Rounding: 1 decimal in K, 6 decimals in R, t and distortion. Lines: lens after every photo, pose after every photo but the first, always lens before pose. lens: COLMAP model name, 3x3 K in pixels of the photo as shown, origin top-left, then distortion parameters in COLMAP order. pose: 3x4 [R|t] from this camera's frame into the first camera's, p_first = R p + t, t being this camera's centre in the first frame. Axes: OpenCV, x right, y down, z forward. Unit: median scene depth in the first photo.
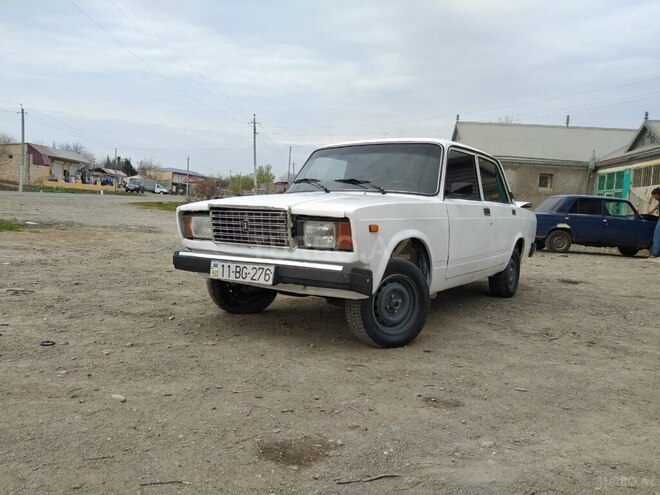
lens RADIAL K [[500.1, 0, 333.3], [0, 500.1, 248.5], [0, 0, 1]] dist [0.040805, -0.055922]
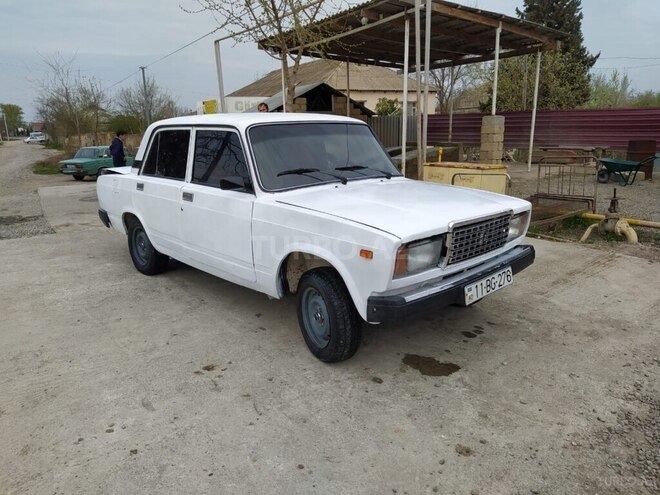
lens RADIAL K [[500.1, 0, 333.6], [0, 500.1, 244.4], [0, 0, 1]] dist [0.040805, -0.055922]
pose [[0.196245, -0.267768, 0.943286, -1.141979], [0.095854, 0.962623, 0.253316, -0.303974], [-0.975859, 0.040706, 0.214577, 1.077905]]
